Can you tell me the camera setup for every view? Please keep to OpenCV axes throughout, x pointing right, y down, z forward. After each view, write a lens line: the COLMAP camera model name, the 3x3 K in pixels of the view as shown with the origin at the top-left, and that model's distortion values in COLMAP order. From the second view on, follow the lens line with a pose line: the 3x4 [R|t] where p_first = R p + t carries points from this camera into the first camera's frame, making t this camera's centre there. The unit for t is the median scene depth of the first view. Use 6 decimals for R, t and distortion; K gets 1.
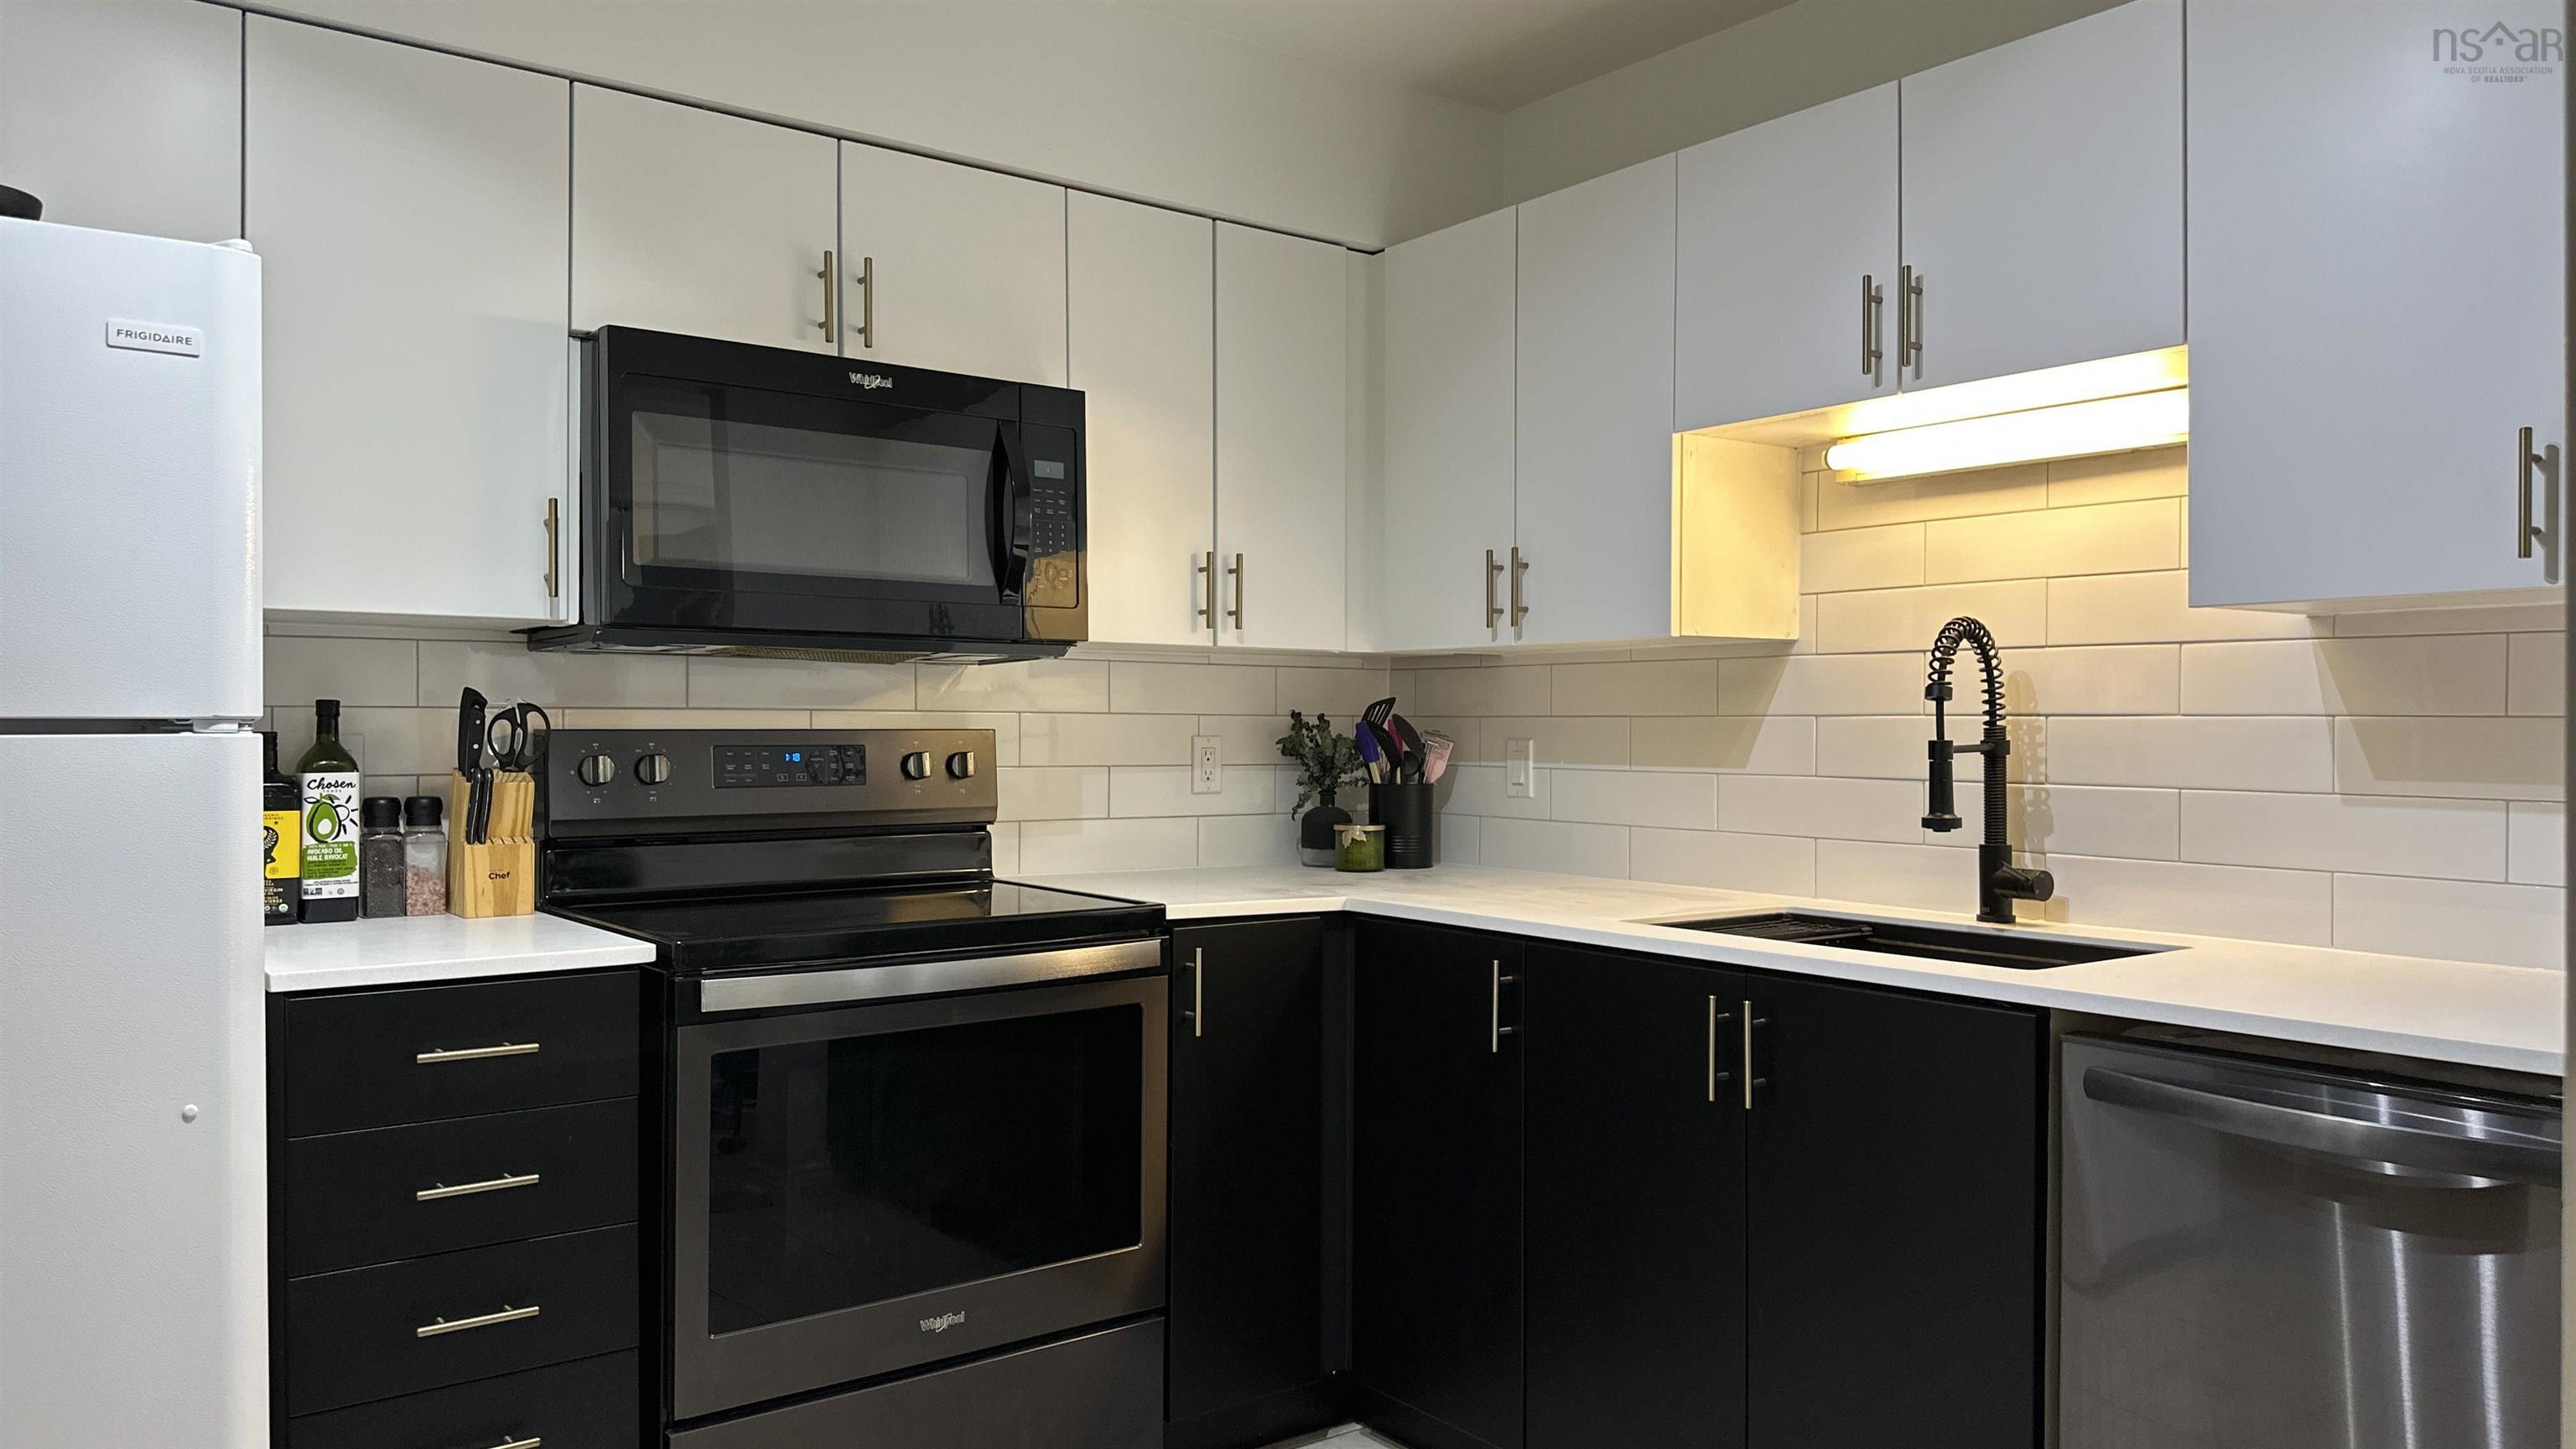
lens RADIAL K [[1793.4, 0, 1281.5], [0, 1793.4, 709.6], [0, 0, 1]] dist [0.054416, -0.035612]
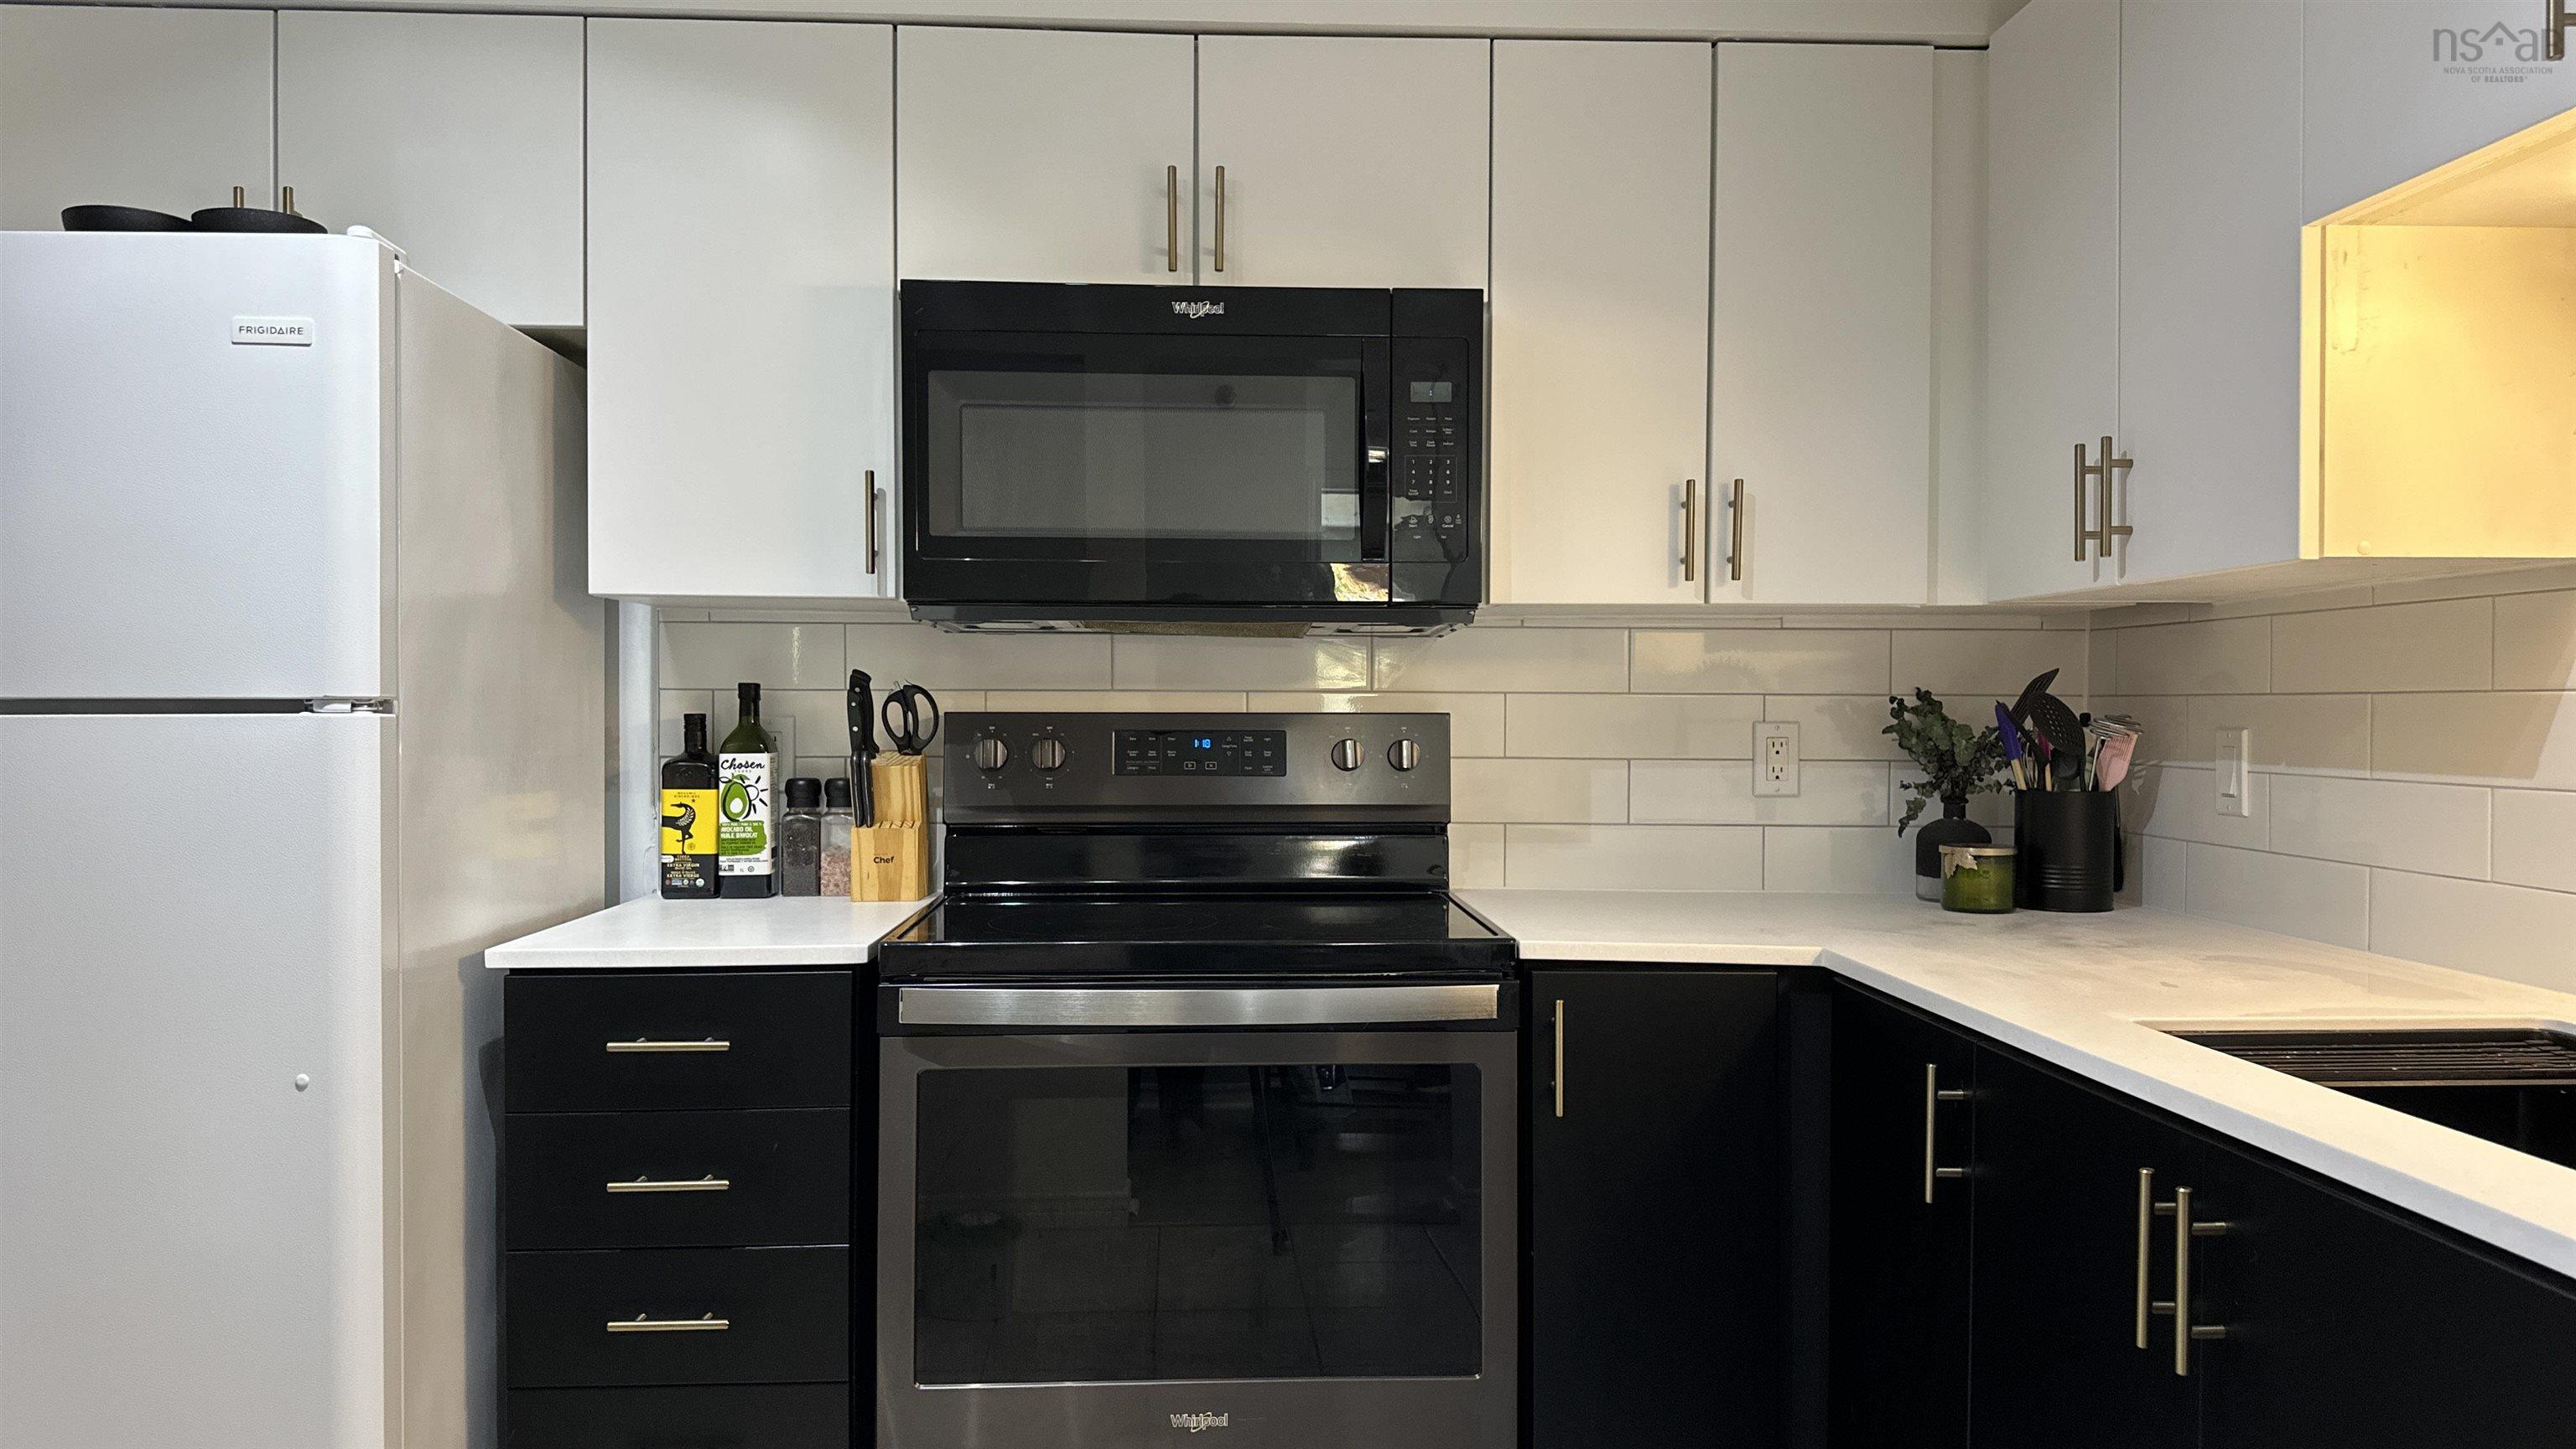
lens RADIAL K [[1793.4, 0, 1265.0], [0, 1793.4, 717.3], [0, 0, 1]] dist [0.054416, -0.035612]
pose [[0.825197, 0.001613, -0.564843, 0.281193], [0.004784, 0.999940, 0.009844, 0.005094], [0.564825, -0.010825, 0.825140, 0.302900]]
